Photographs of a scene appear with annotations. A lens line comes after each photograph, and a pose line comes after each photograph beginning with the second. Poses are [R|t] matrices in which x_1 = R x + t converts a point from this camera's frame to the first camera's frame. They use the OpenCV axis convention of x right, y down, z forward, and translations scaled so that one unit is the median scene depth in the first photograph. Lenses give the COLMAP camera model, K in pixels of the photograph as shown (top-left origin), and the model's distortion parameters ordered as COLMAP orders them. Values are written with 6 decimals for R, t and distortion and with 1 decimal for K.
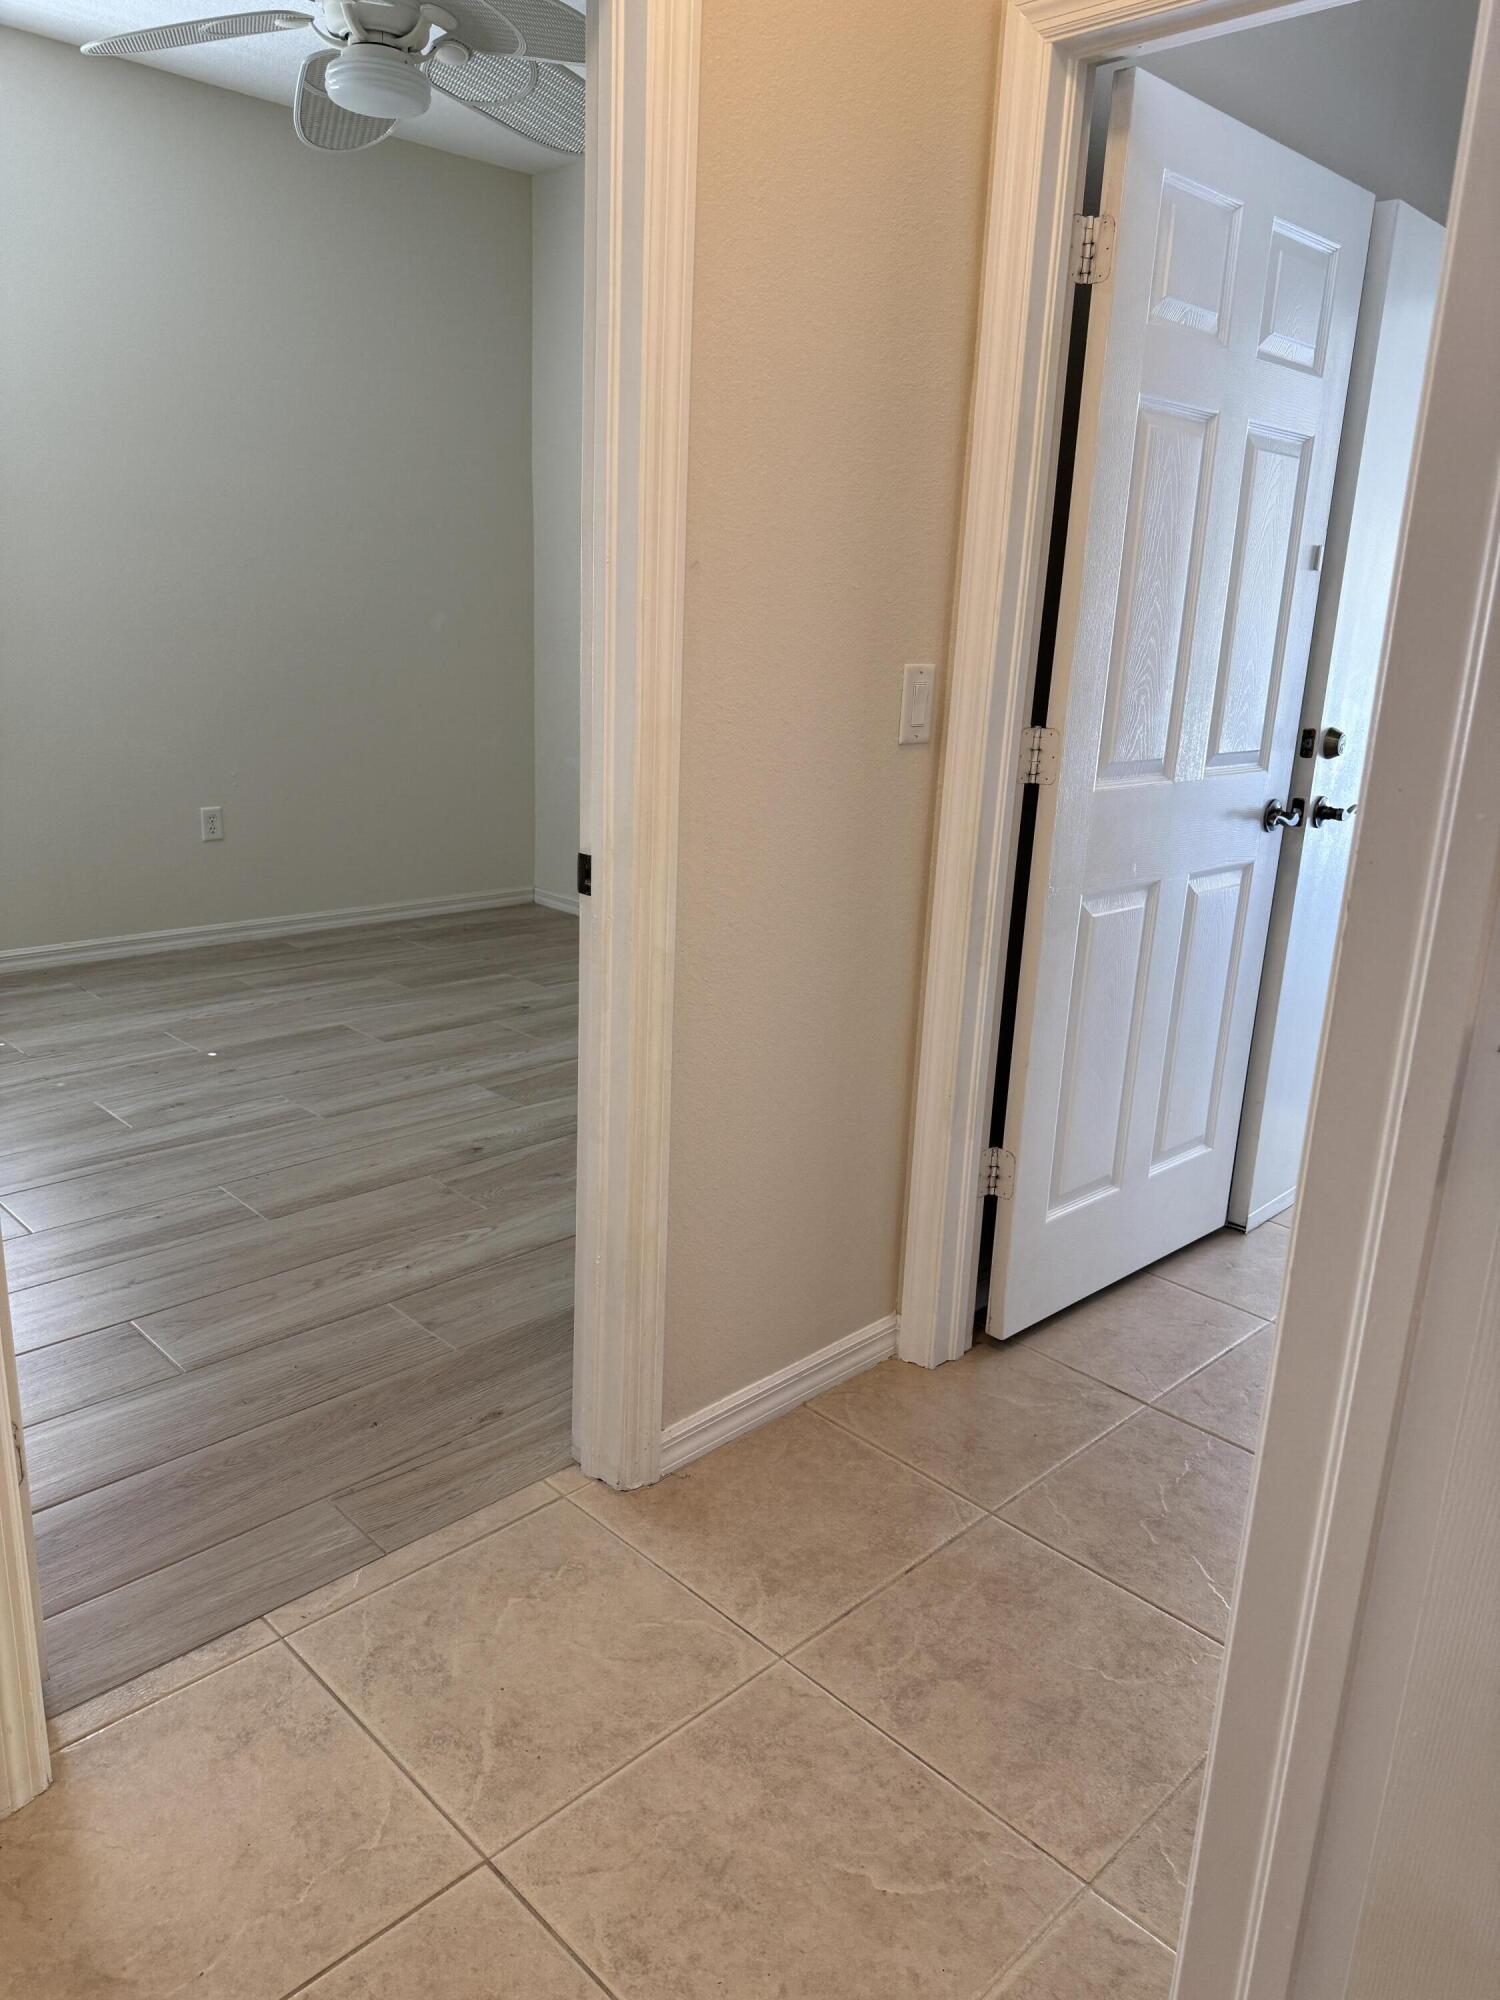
lens RADIAL K [[1426.1, 0, 750.6], [0, 1426.1, 1000.7], [0, 0, 1]] dist [0.068420, -0.012289]
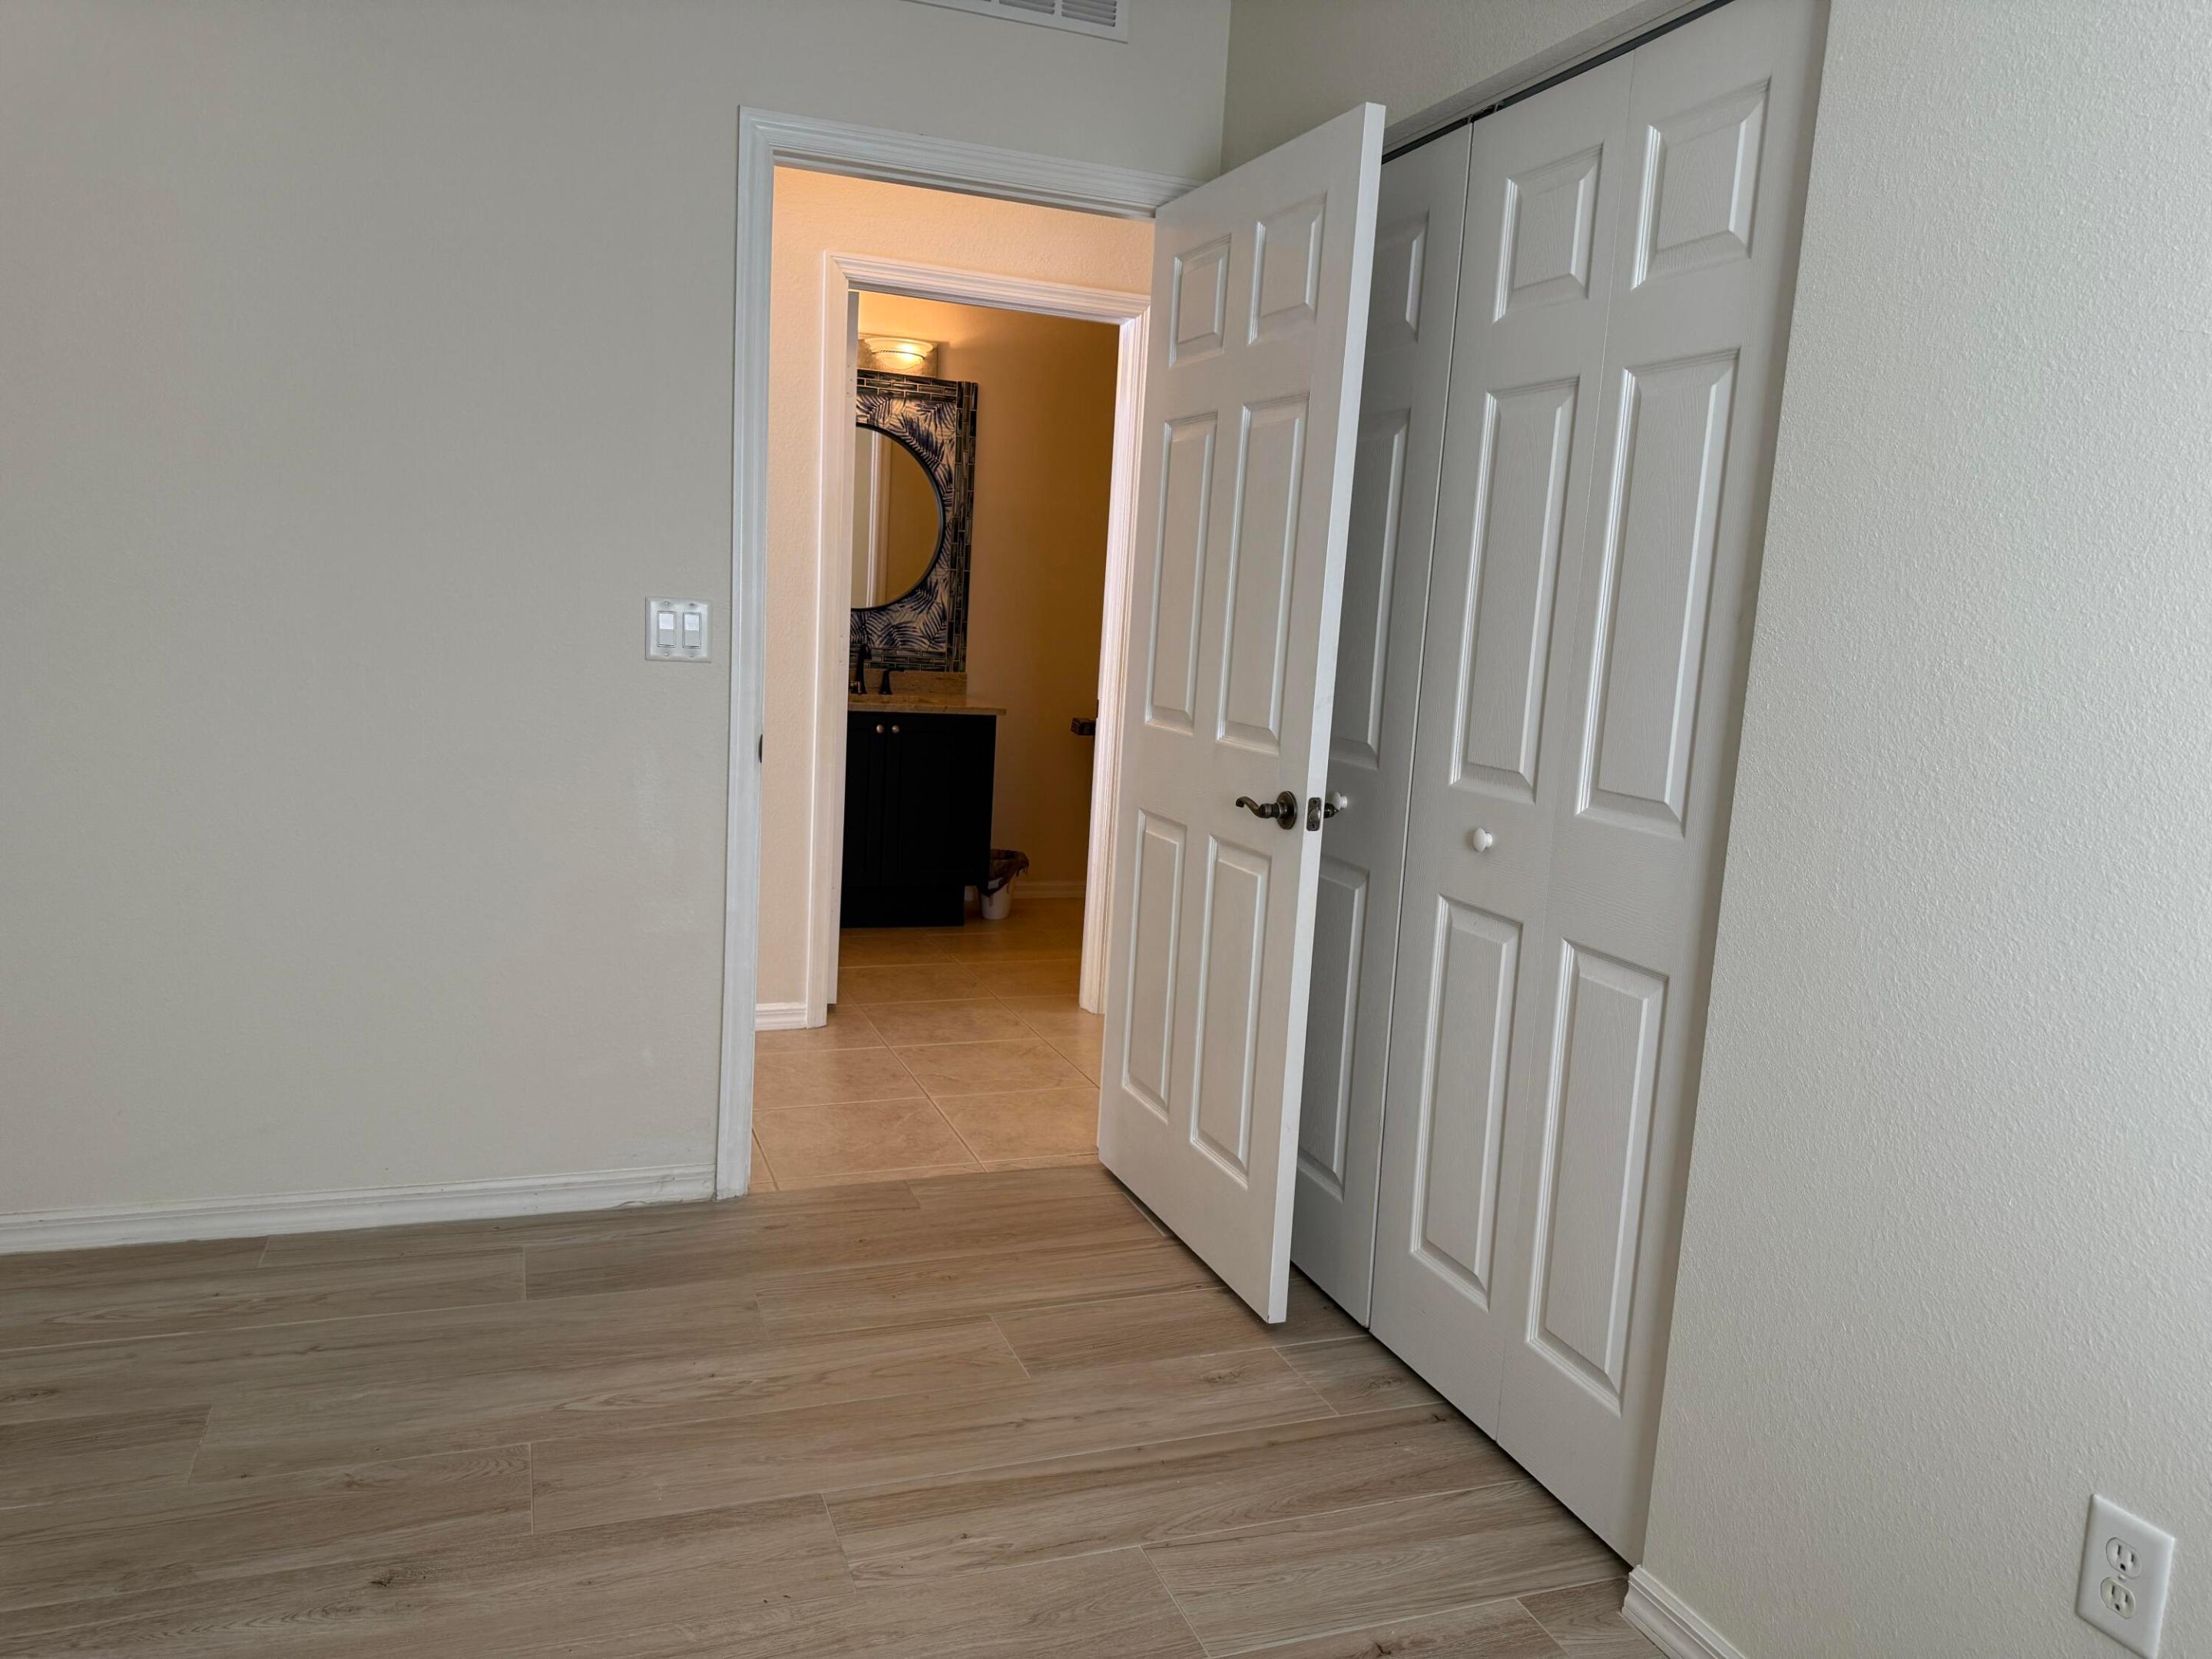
lens RADIAL K [[1577.2, 0, 1104.9], [0, 1577.2, 827.5], [0, 0, 1]] dist [0.068420, -0.012289]
pose [[-0.906103, -0.158378, 0.392293, -0.751474], [0.020818, 0.909465, 0.415258, -0.469000], [-0.422545, 0.384433, -0.820772, 1.542903]]
